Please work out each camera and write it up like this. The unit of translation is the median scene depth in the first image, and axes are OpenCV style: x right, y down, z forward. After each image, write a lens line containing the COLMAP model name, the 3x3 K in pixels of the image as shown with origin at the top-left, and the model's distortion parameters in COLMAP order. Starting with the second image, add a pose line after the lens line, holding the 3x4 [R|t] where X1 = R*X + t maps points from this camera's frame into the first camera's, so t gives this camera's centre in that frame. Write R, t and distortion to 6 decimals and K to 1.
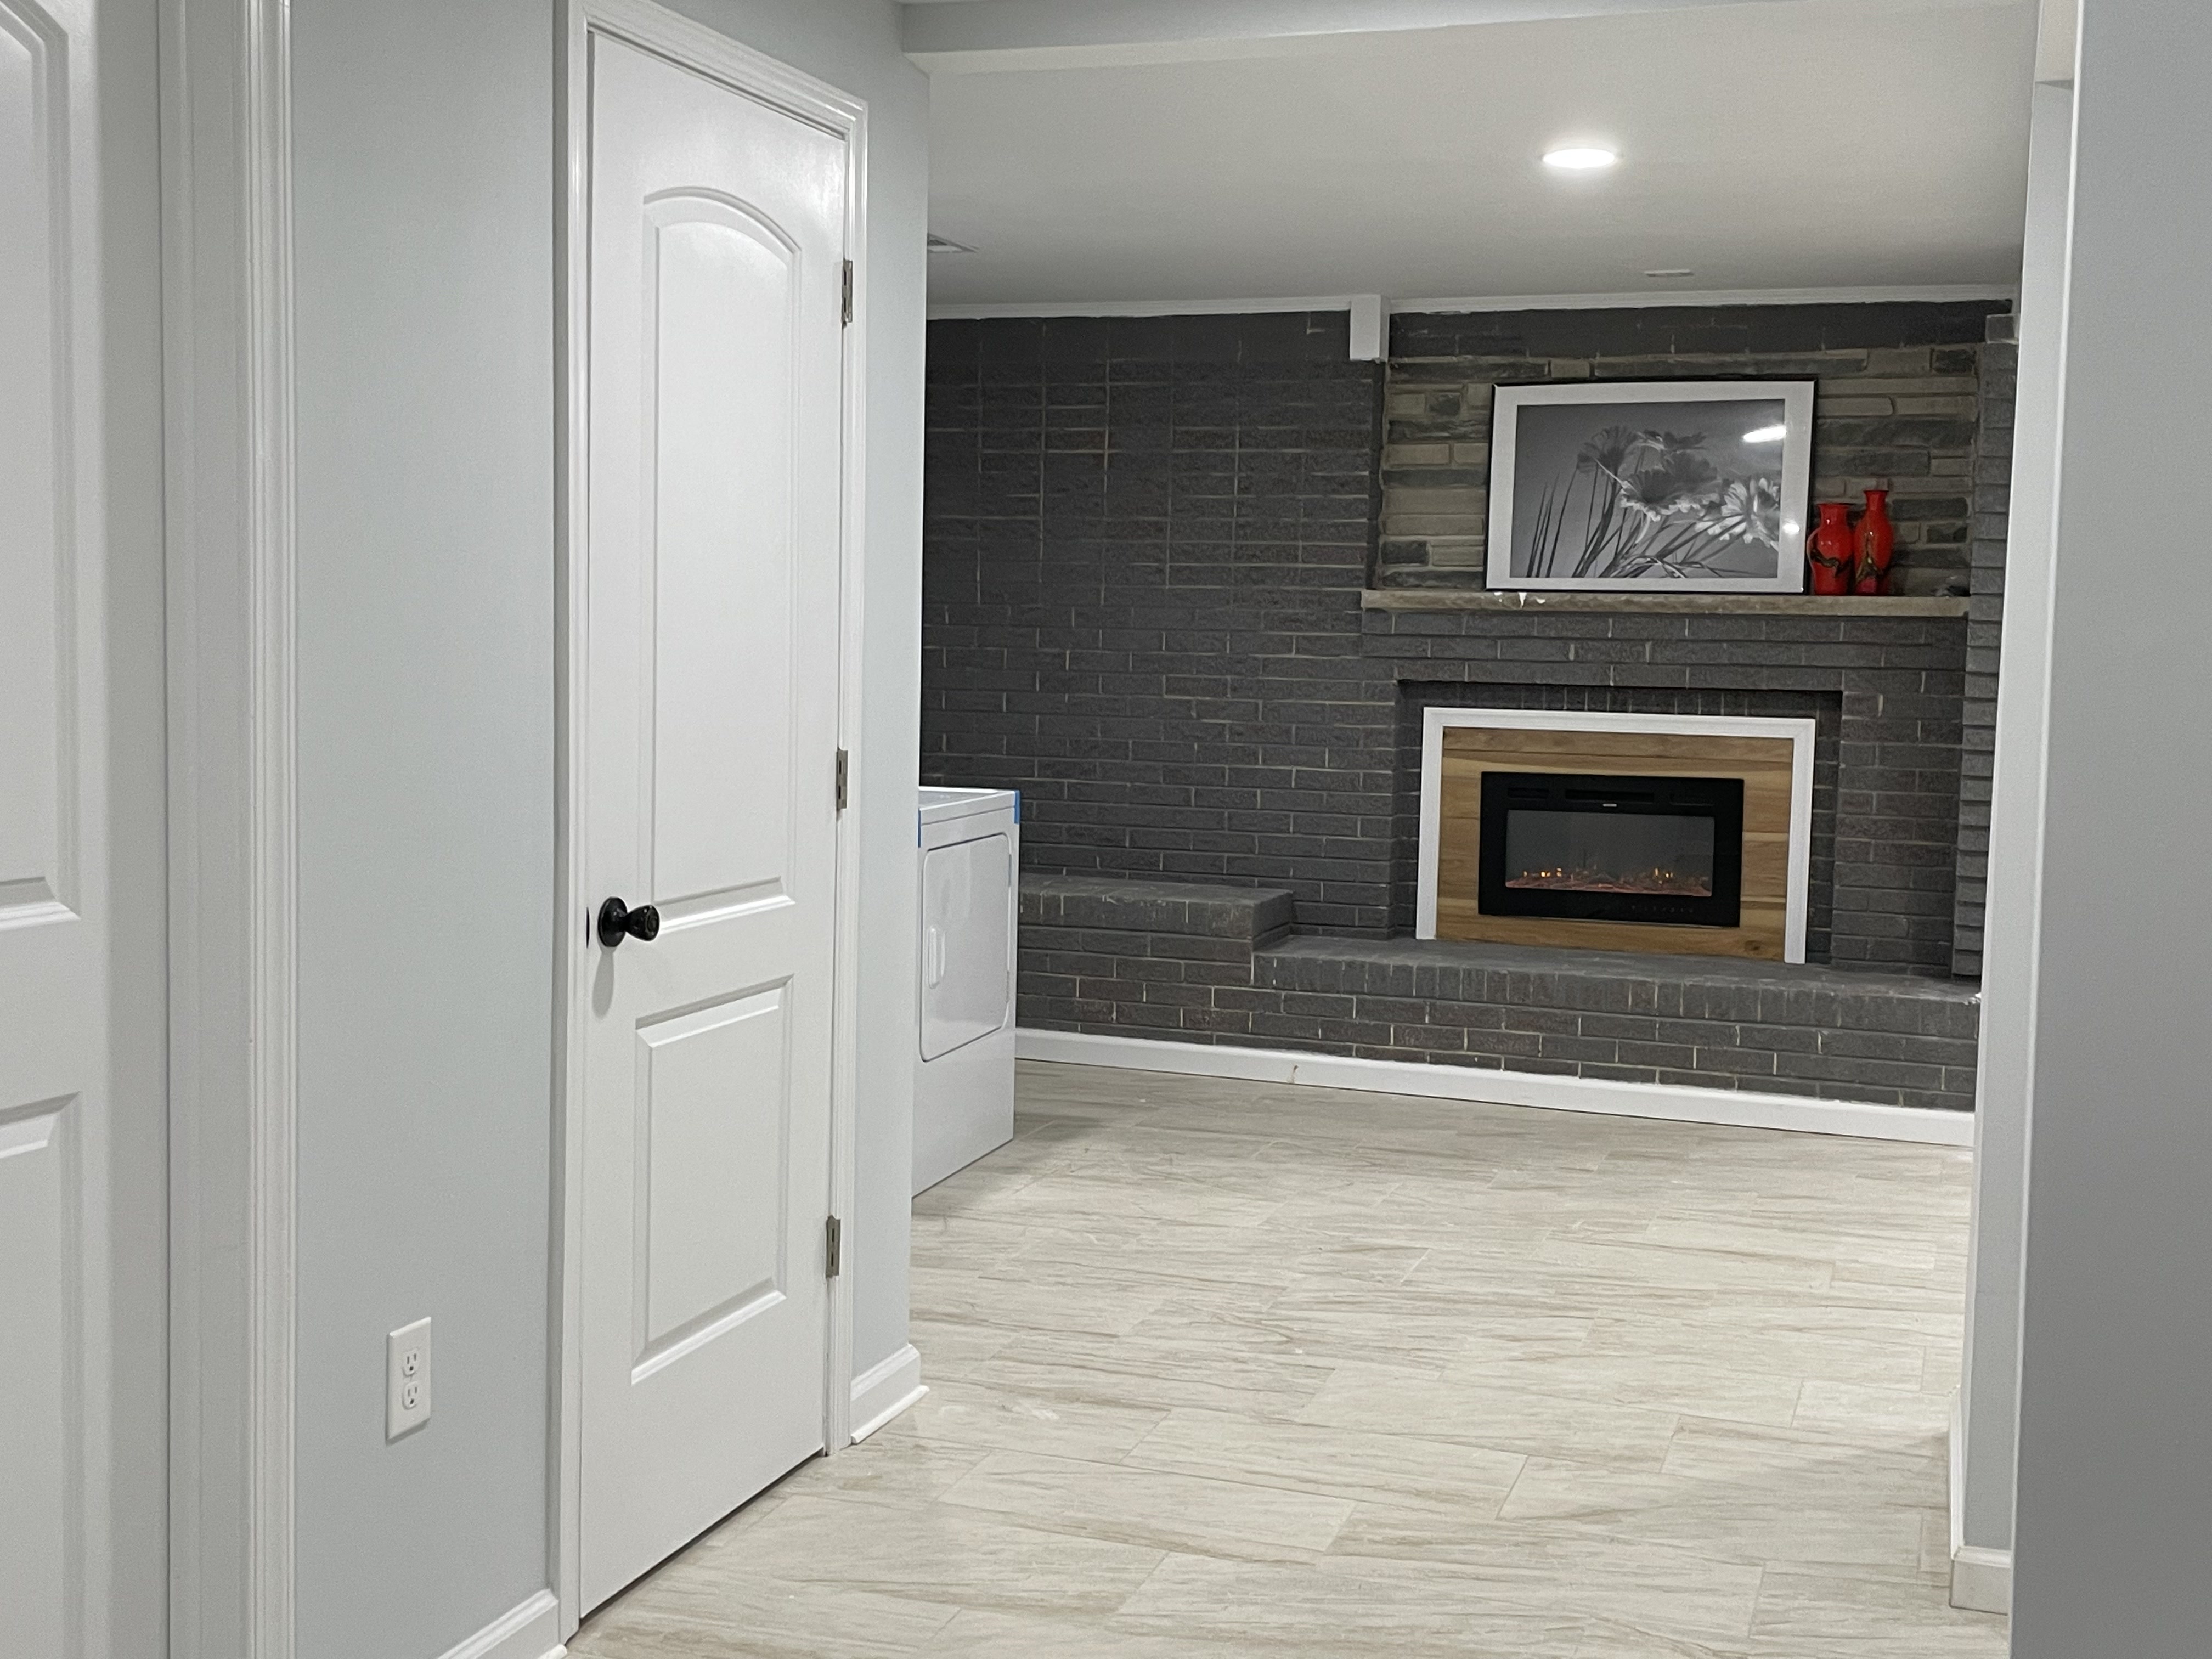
lens RADIAL K [[2487.1, 0, 1096.9], [0, 2487.1, 839.0], [0, 0, 1]] dist [0.086626, 0.000000]
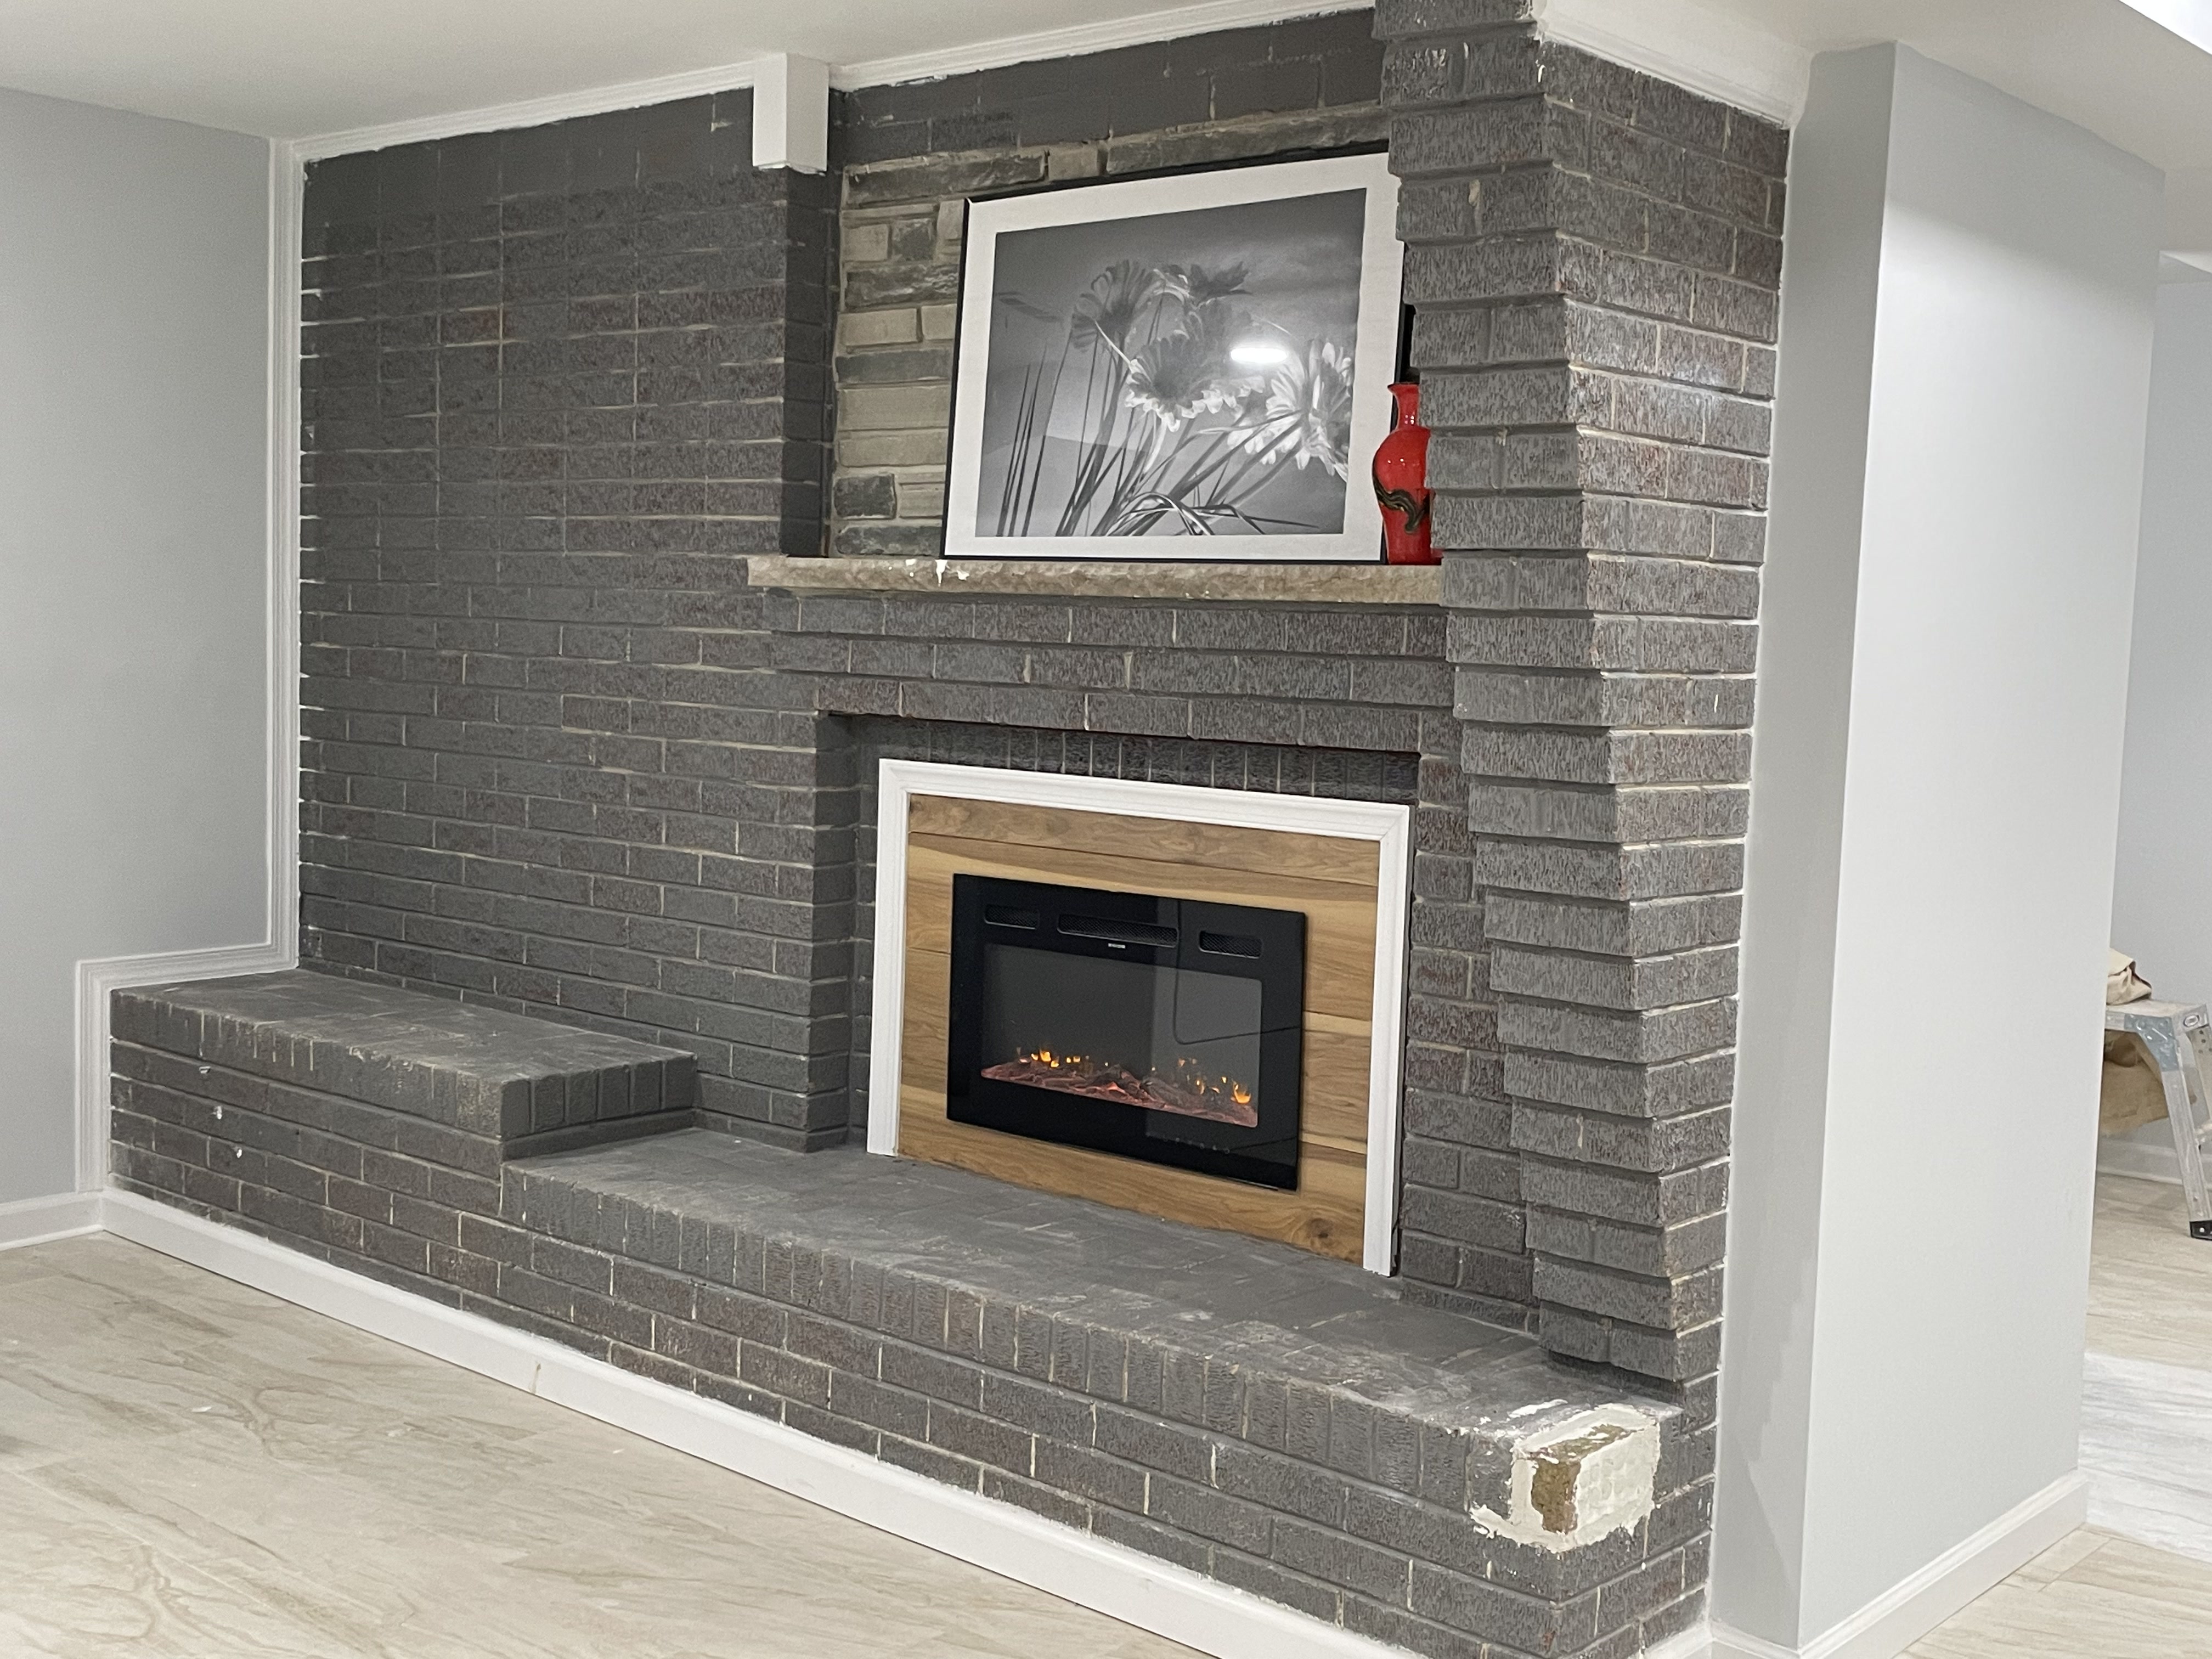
lens RADIAL K [[2487.1, 0, 1114.4], [0, 2487.1, 814.2], [0, 0, 1]] dist [0.086626, 0.000000]
pose [[0.931584, 0.037997, -0.361536, 0.404462], [-0.045640, 0.998878, -0.012623, -0.035852], [0.360651, 0.028260, 0.932273, 0.485545]]
